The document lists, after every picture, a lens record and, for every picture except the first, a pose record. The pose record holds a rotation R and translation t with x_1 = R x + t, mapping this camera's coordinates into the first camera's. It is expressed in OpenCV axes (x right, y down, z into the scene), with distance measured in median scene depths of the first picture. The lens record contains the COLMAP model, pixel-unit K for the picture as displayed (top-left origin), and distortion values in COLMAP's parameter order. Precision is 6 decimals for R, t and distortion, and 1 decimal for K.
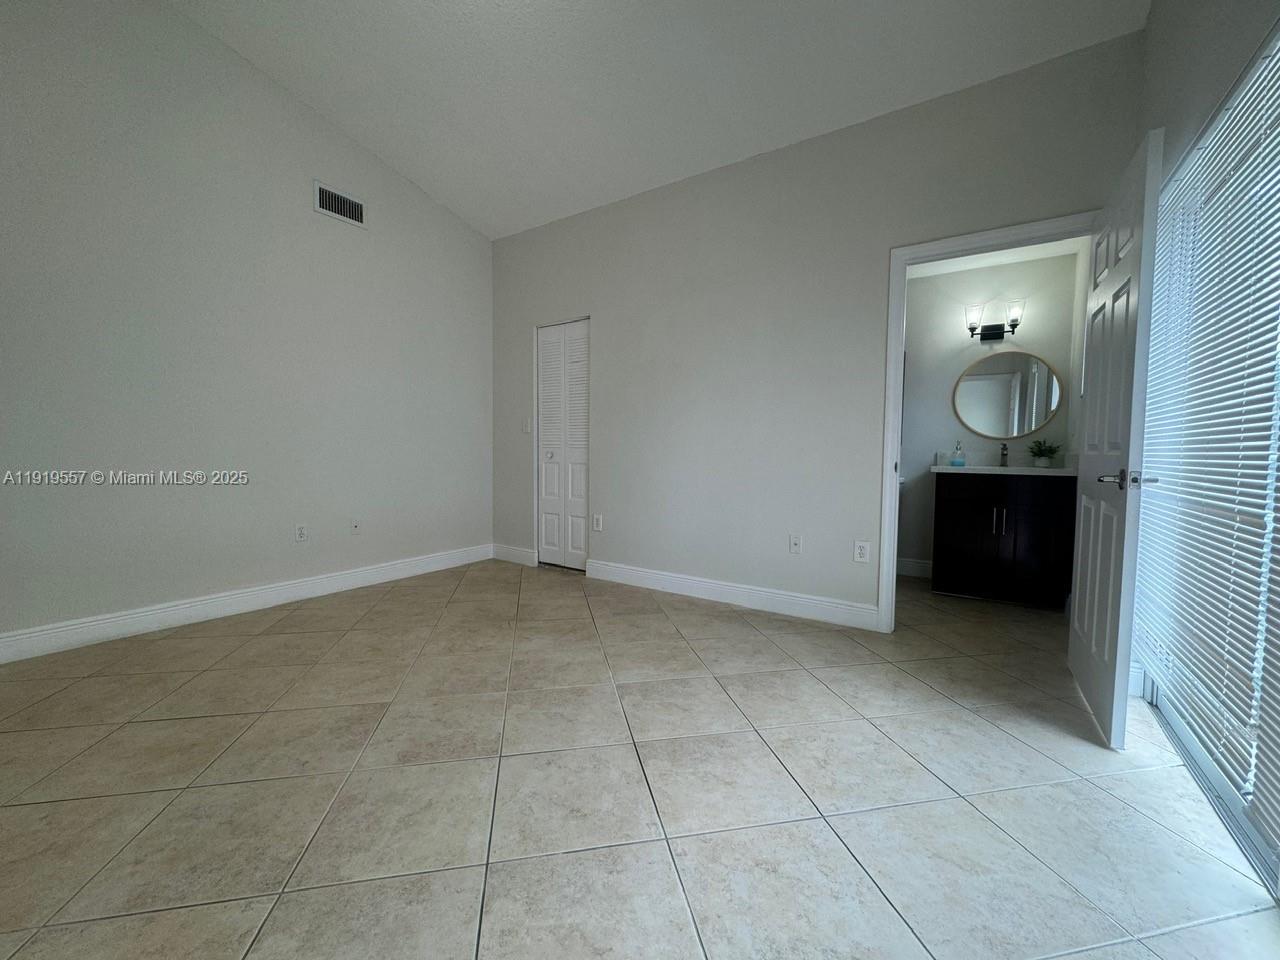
lens RADIAL K [[509.8, 0, 632.8], [0, 509.8, 478.2], [0, 0, 1]] dist [0.000663, 0.000130]
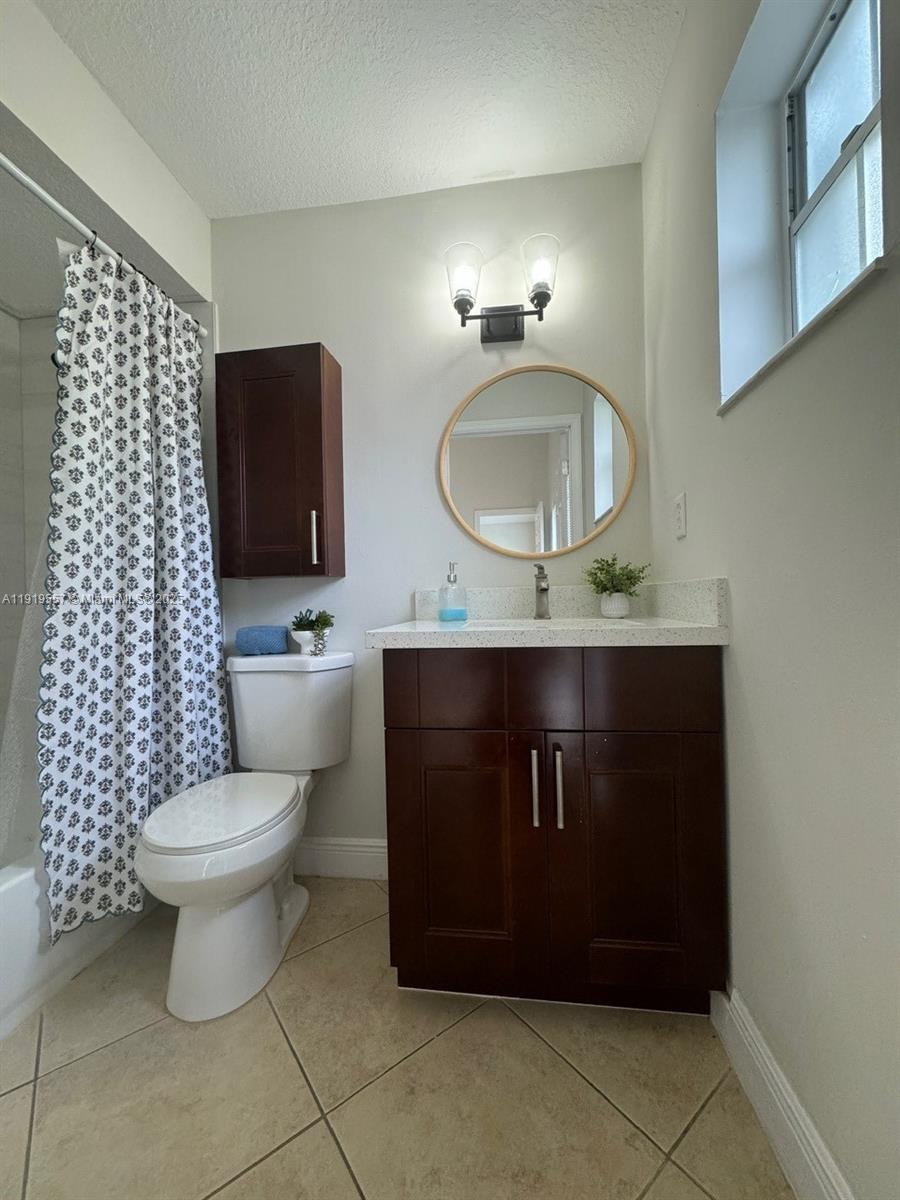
lens RADIAL K [[477.9, 0, 454.4], [0, 477.9, 602.9], [0, 0, 1]] dist [0.000663, 0.000130]
pose [[0.896223, -0.038858, 0.441899, 0.469920], [0.057406, 0.997939, -0.028674, -0.027667], [-0.439874, 0.051066, 0.896607, 0.651393]]
